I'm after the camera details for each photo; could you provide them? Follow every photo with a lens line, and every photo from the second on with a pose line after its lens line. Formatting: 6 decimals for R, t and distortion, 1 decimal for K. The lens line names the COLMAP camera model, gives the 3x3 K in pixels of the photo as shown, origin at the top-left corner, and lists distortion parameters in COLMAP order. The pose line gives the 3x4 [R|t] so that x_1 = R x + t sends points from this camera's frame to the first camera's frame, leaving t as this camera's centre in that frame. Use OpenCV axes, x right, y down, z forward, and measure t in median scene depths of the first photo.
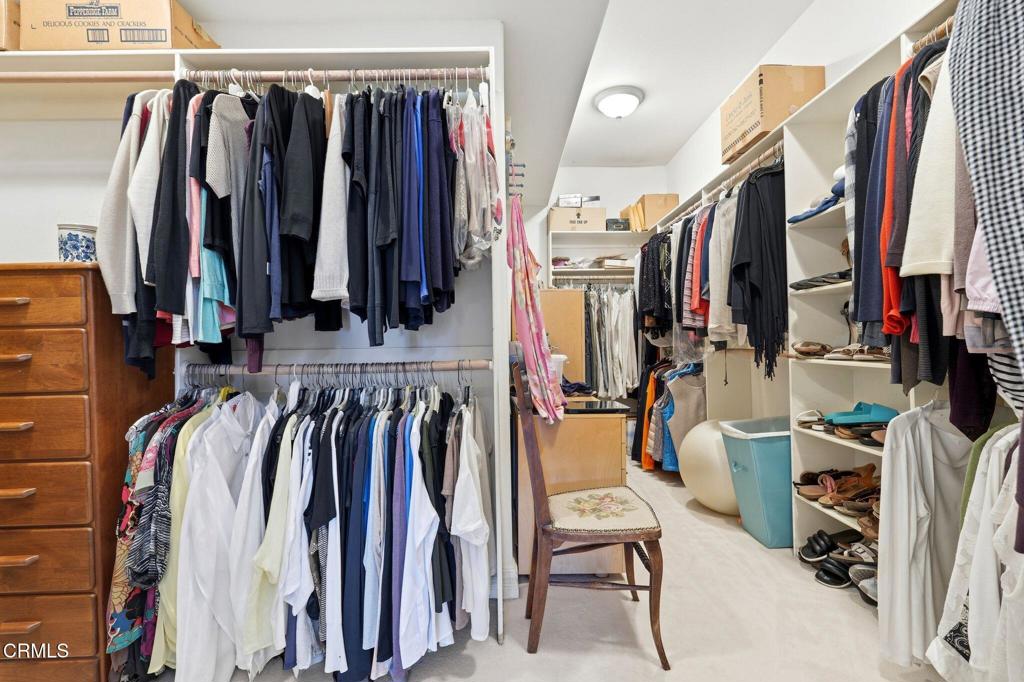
lens RADIAL K [[458.8, 0, 517.9], [0, 458.8, 338.1], [0, 0, 1]] dist [0.005547, 0.000648]
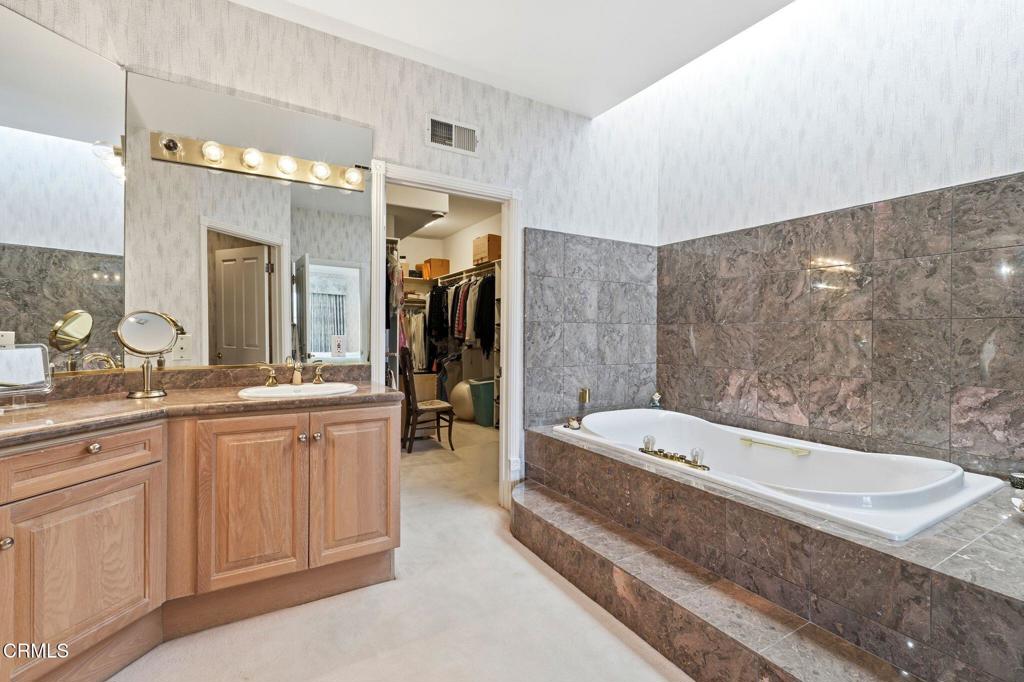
lens RADIAL K [[458.8, 0, 512.2], [0, 458.8, 340.0], [0, 0, 1]] dist [0.005547, 0.000648]
pose [[0.865129, 0.023483, 0.500999, -0.483174], [-0.031190, 0.999489, 0.007011, -0.036761], [-0.500579, -0.021691, 0.865419, -1.001309]]
